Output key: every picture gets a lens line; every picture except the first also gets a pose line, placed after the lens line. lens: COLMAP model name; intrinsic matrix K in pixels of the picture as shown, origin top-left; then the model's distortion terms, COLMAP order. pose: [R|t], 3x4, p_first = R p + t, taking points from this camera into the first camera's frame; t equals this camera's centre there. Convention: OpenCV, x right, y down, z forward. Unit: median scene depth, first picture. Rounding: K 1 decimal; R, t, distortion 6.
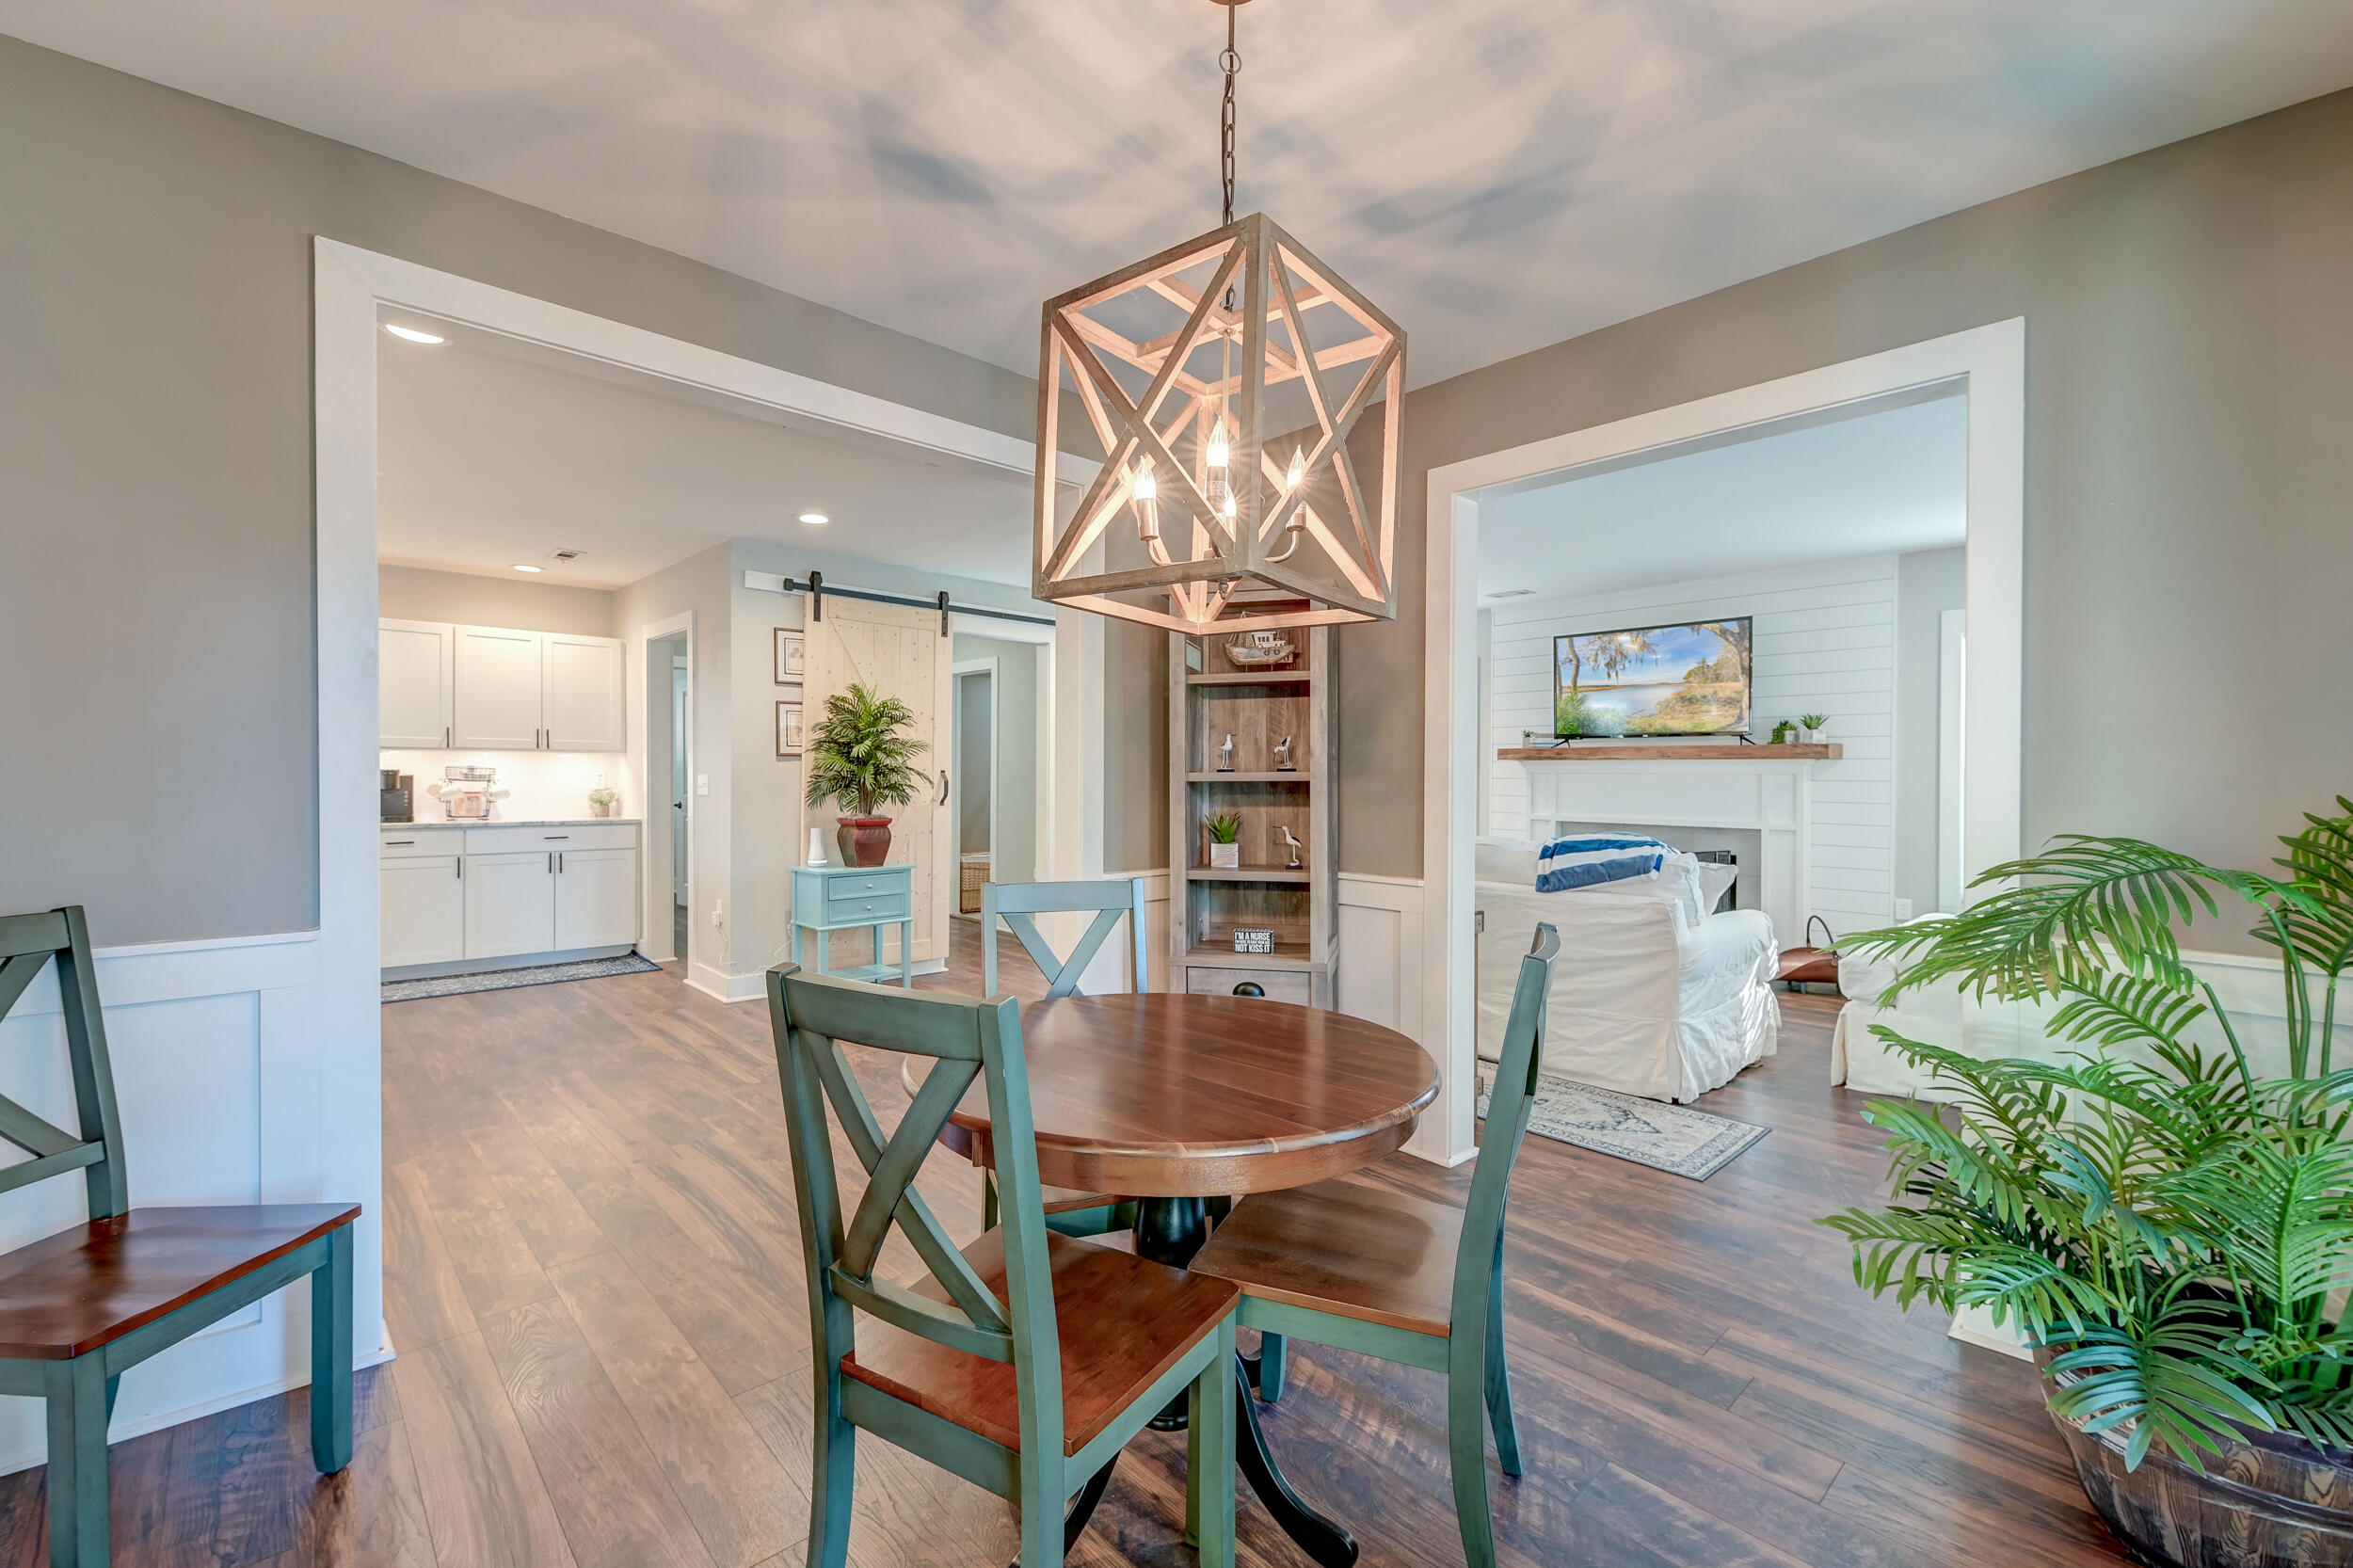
lens RADIAL K [[990.4, 0, 1180.0], [0, 990.4, 780.1], [0, 0, 1]] dist [0.015857, 0.000159]
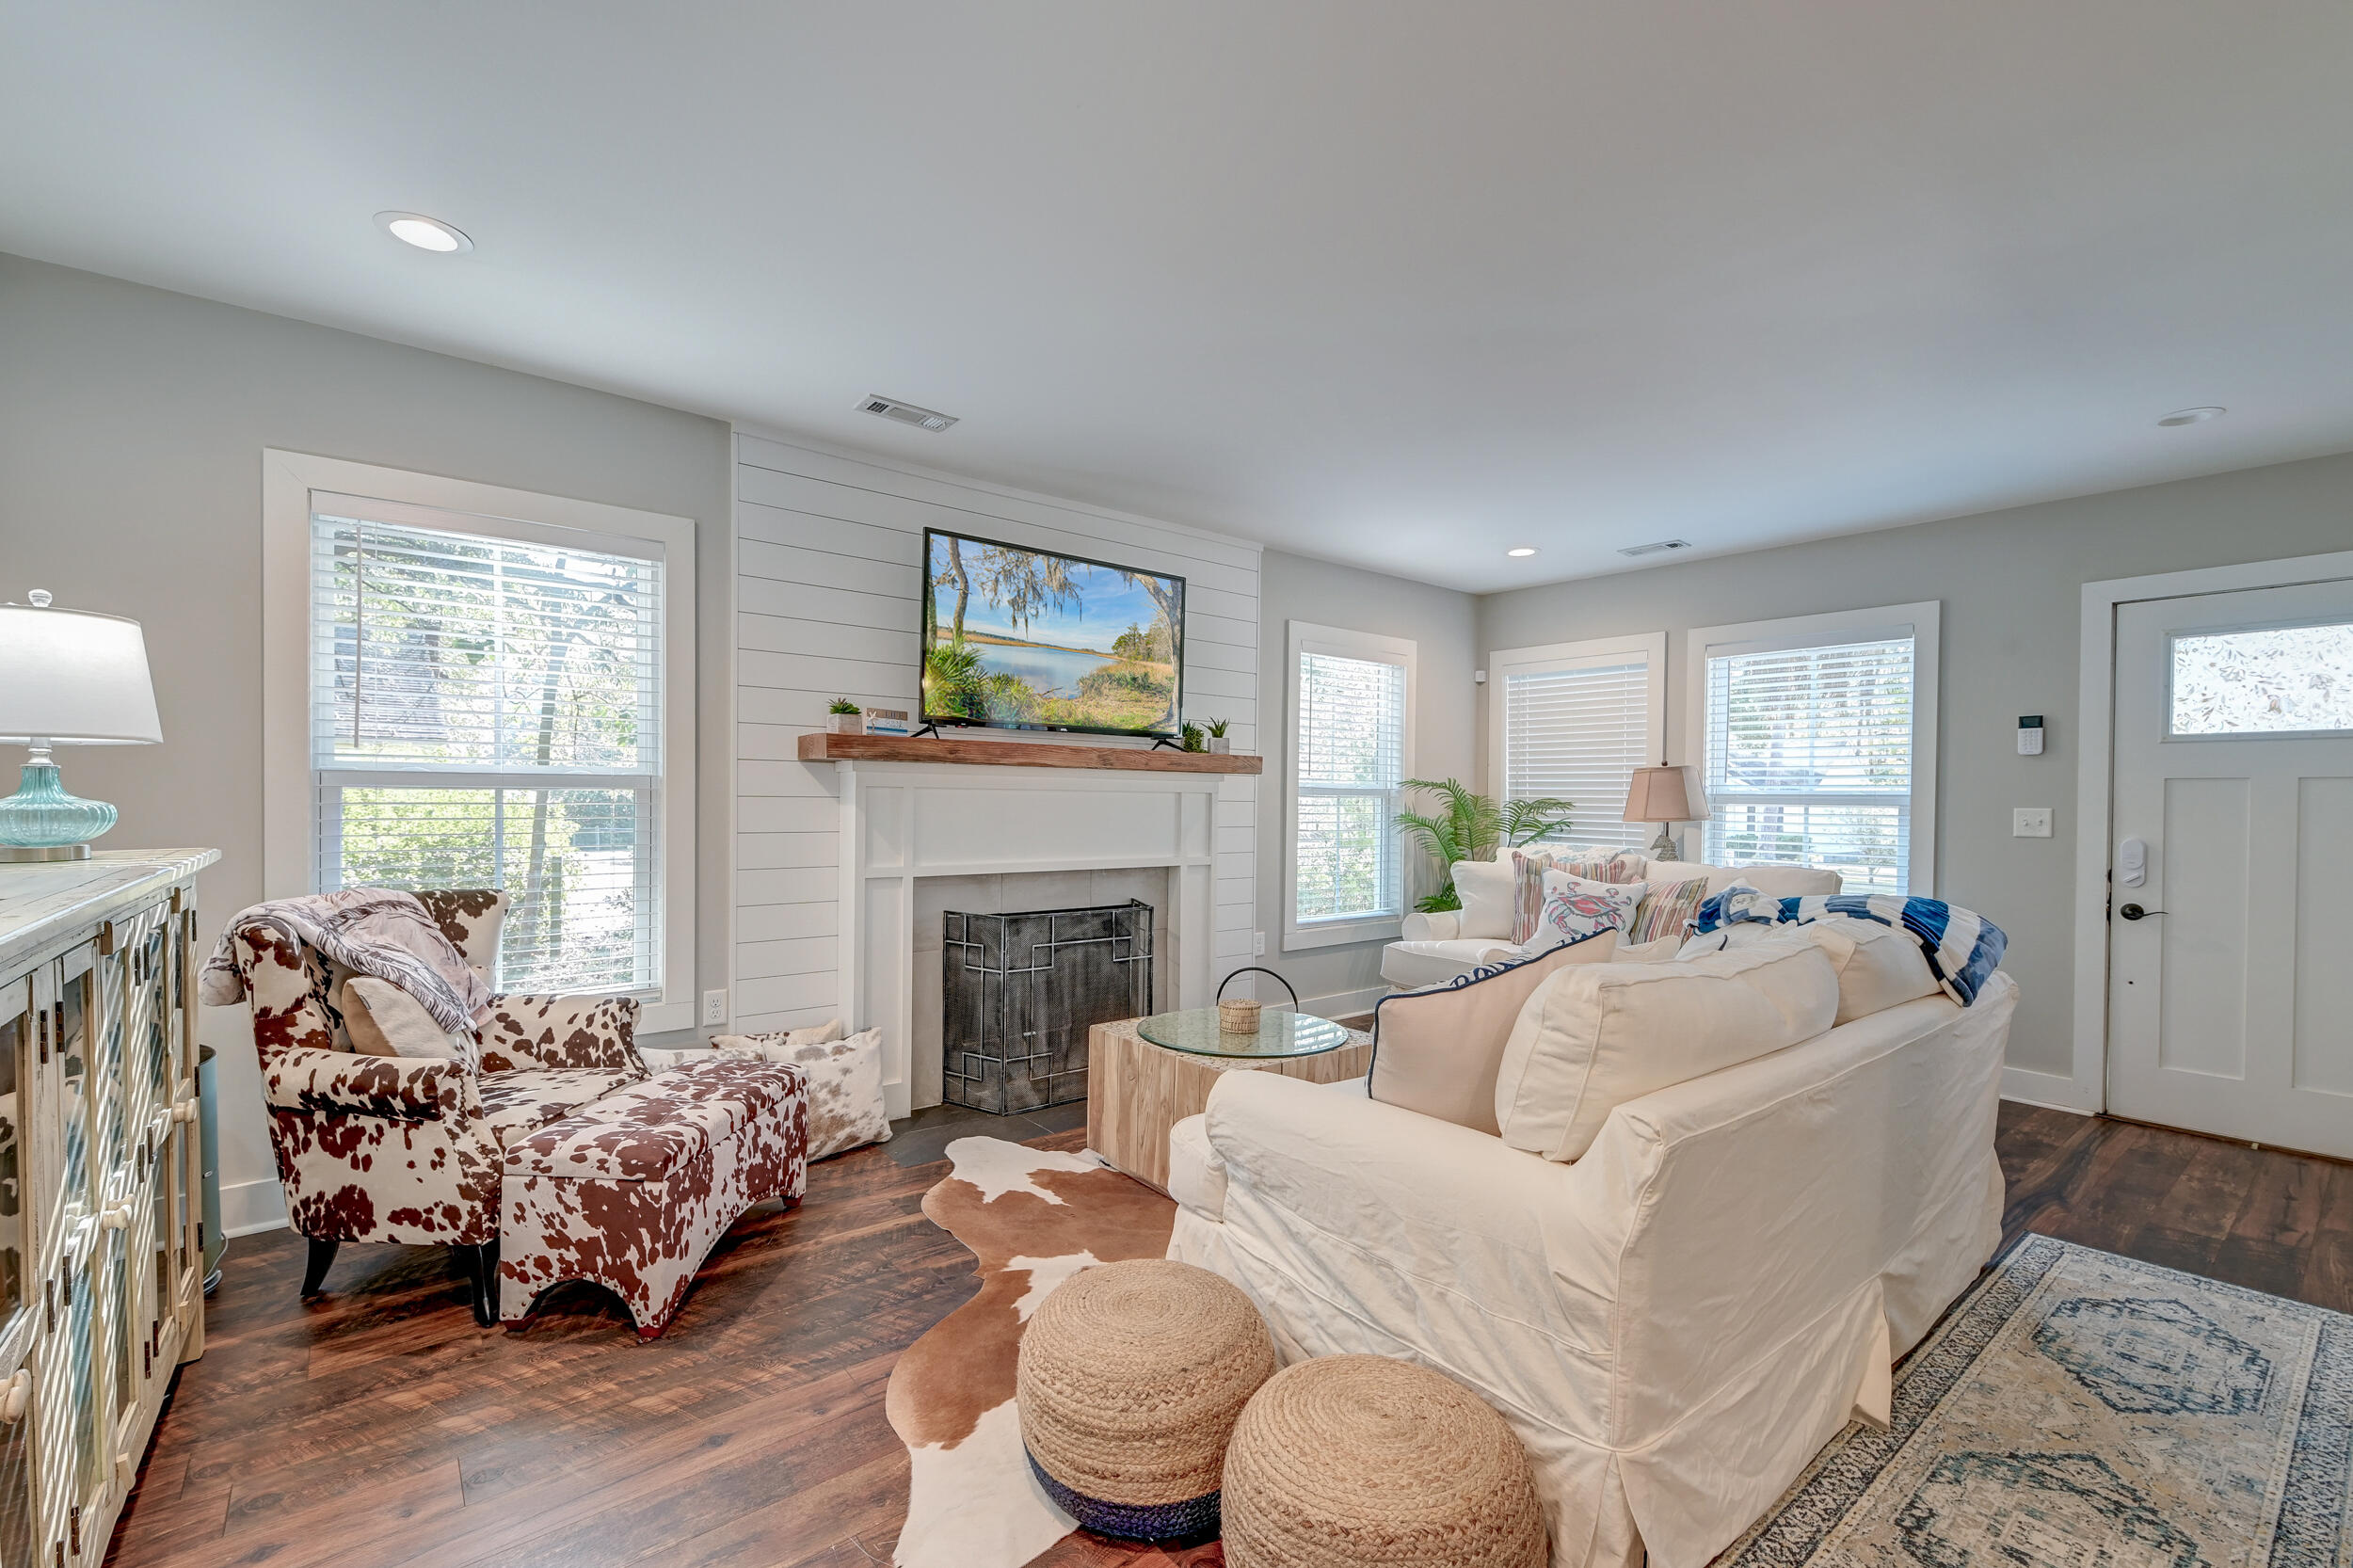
lens RADIAL K [[1005.7, 0, 1172.9], [0, 1005.7, 801.9], [0, 0, 1]] dist [0.016968, -0.000046]
pose [[0.063893, -0.010217, 0.997904, -0.170802], [-0.005792, 0.999927, 0.010609, -0.006633], [-0.997940, -0.006457, 0.063829, 0.957744]]
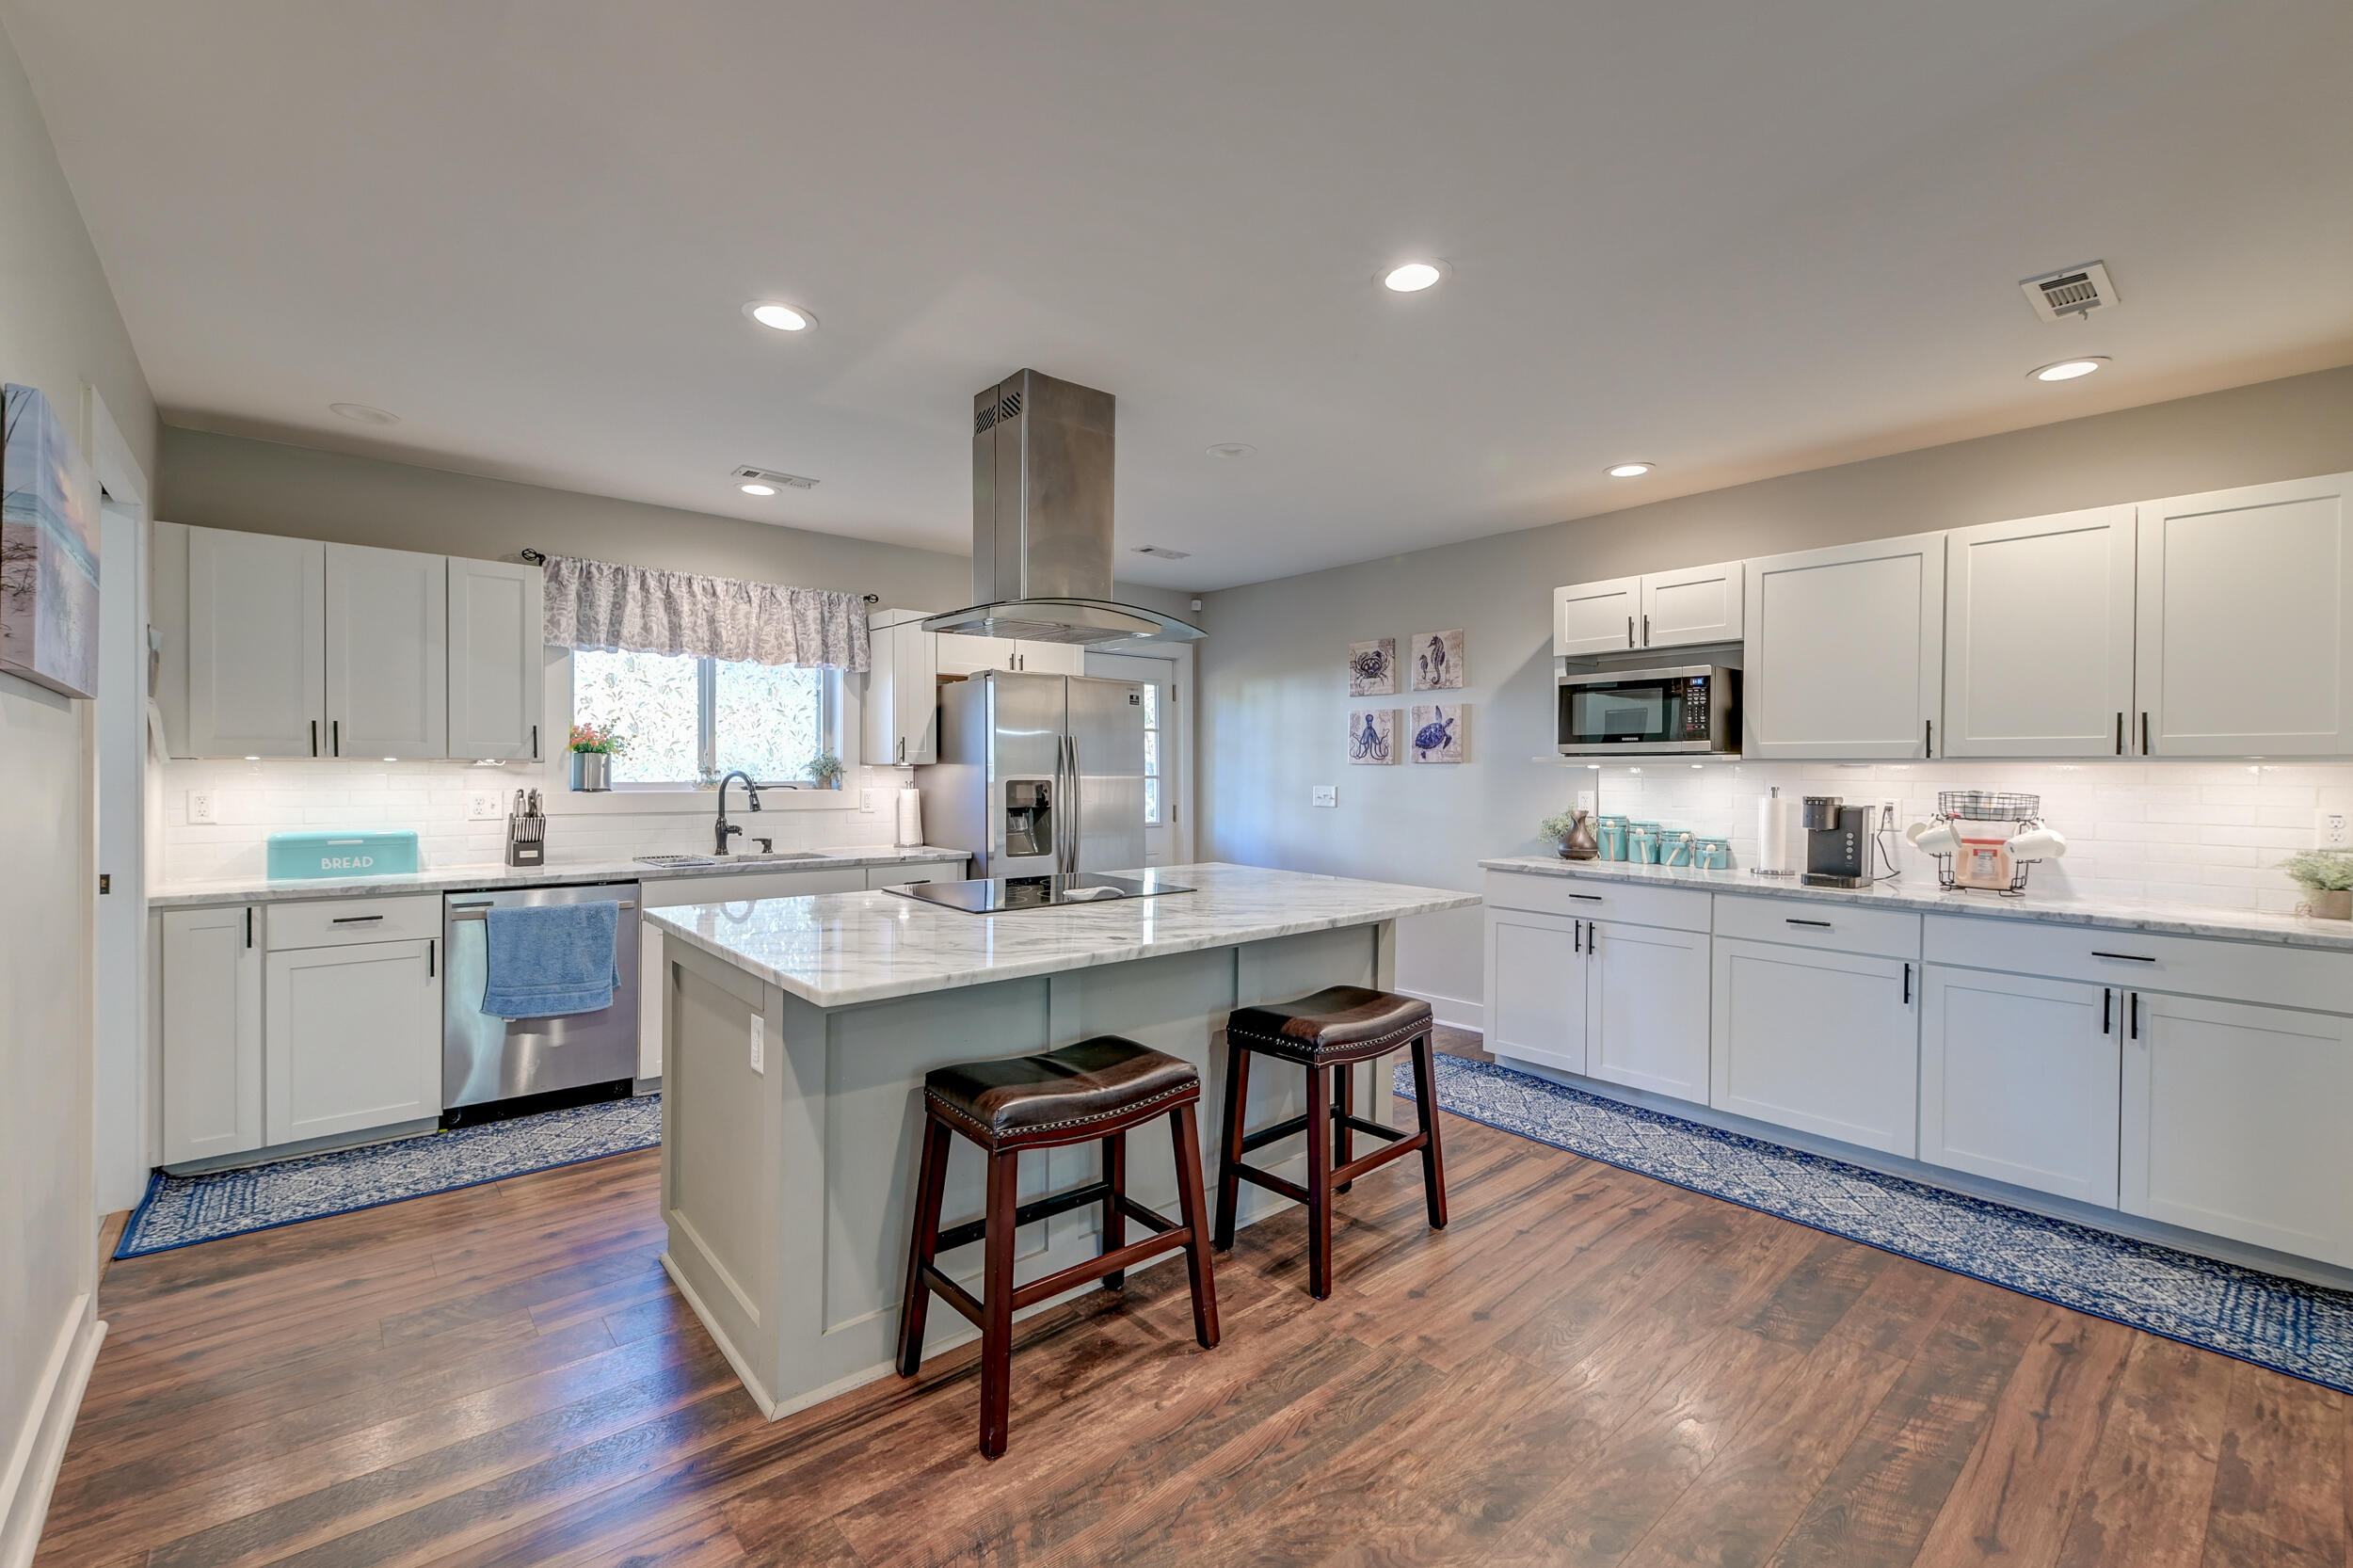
lens RADIAL K [[995.0, 0, 1173.8], [0, 995.0, 777.0], [0, 0, 1]] dist [0.030852, -0.015170]
pose [[-0.033762, 0.001580, -0.999429, -0.169401], [-0.012636, 0.999918, 0.002008, -0.017947], [0.999350, 0.012697, -0.033740, 0.614244]]
